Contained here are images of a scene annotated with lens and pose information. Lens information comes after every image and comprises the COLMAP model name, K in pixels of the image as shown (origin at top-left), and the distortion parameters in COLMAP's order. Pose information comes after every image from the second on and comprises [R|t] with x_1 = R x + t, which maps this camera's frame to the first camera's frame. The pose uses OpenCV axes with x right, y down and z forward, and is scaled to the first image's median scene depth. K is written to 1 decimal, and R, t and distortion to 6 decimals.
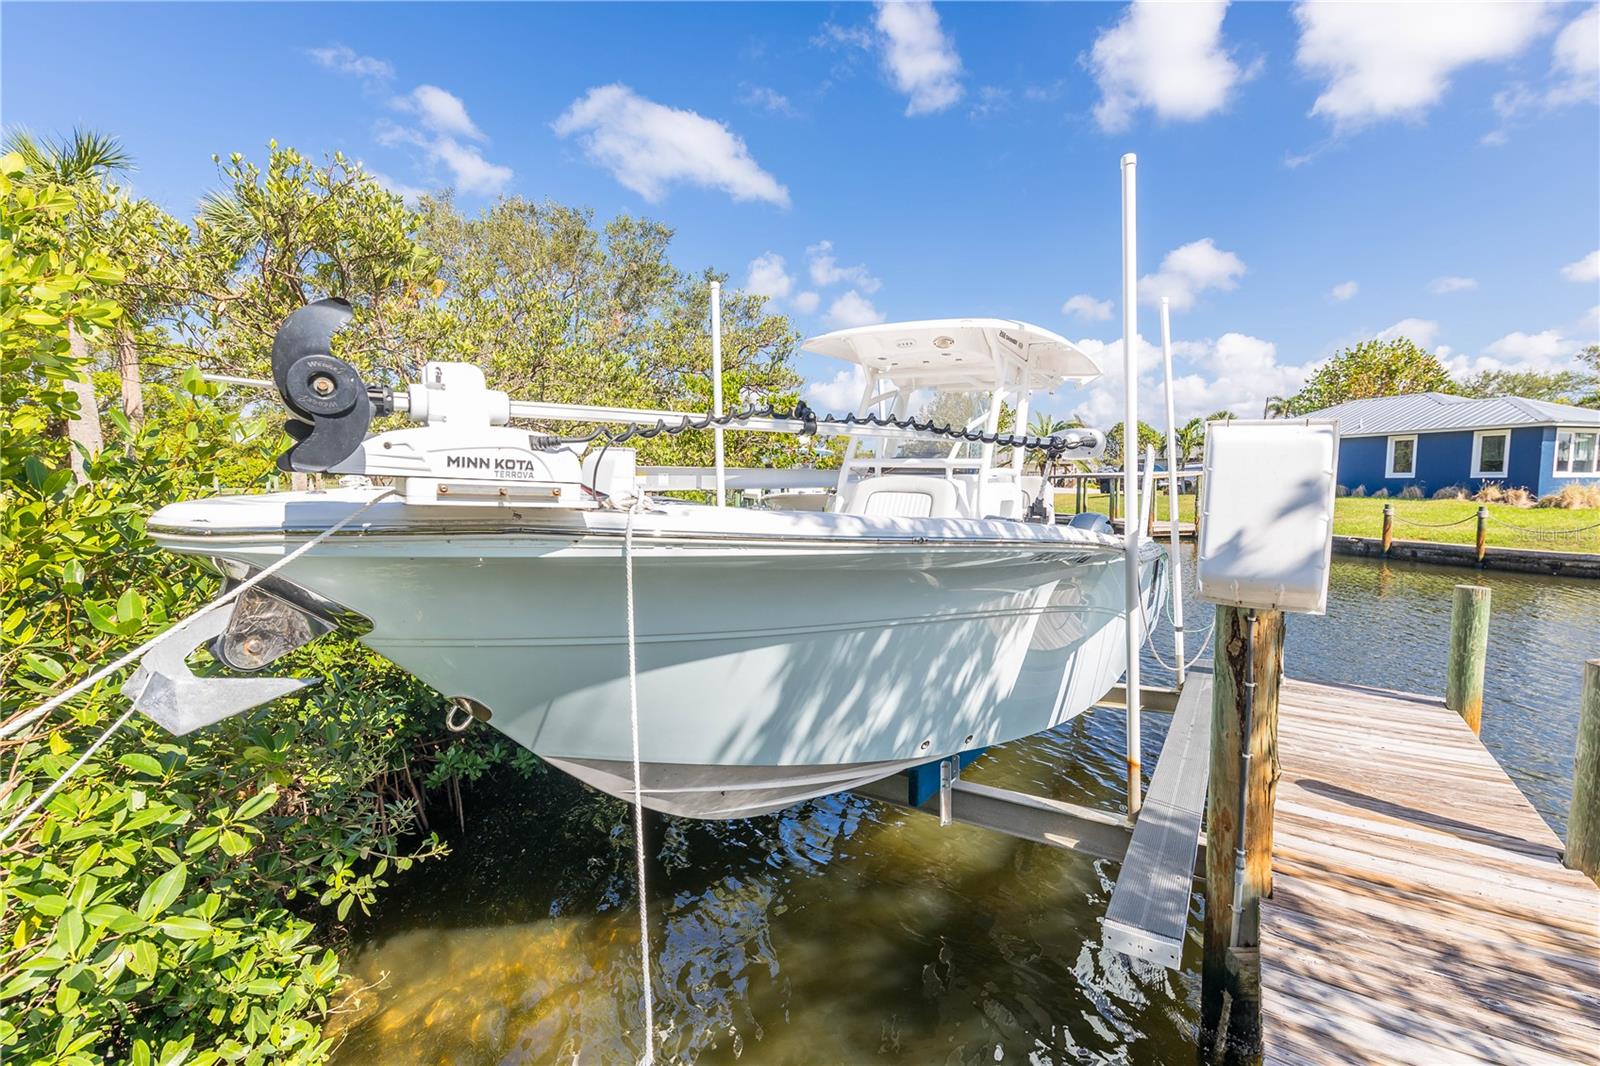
lens RADIAL K [[697.5, 0, 801.8], [0, 697.5, 495.6], [0, 0, 1]] dist [0.003231, 0.000918]
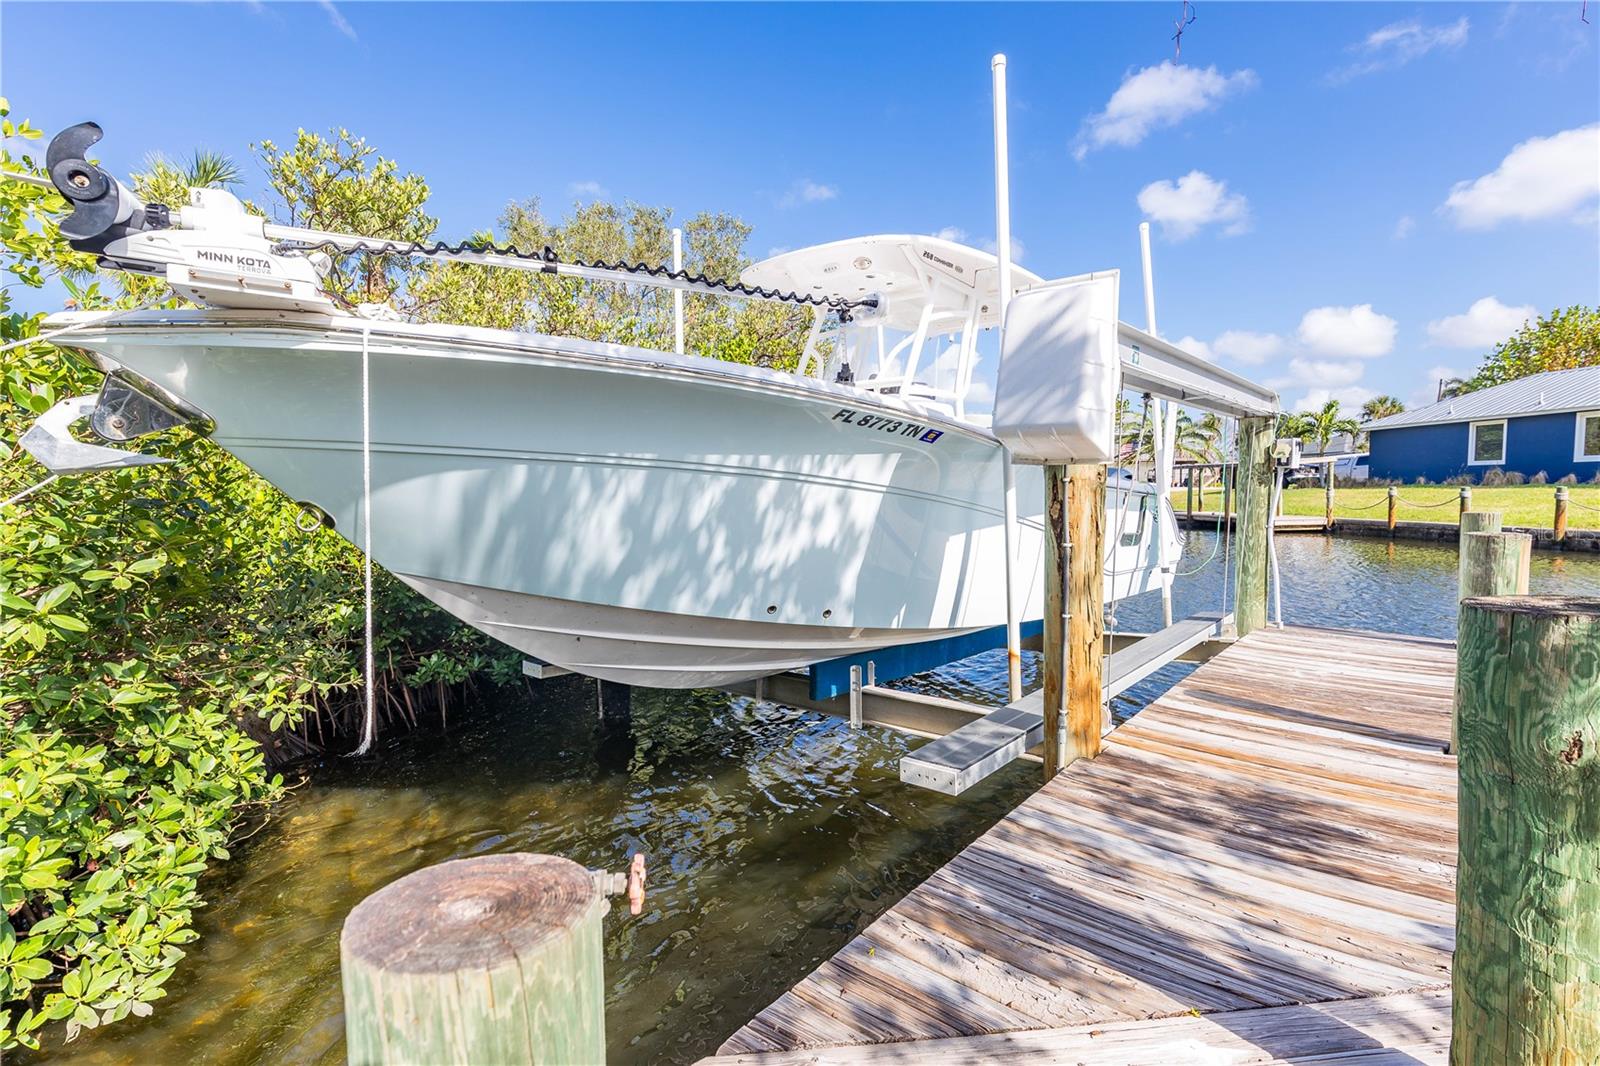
lens RADIAL K [[737.7, 0, 808.9], [0, 737.7, 495.2], [0, 0, 1]] dist [0.002942, 0.000383]
pose [[0.988425, -0.006246, -0.151585, 0.351421], [0.003031, 0.999766, -0.021431, 0.178448], [0.151683, 0.020723, 0.988212, -0.100870]]
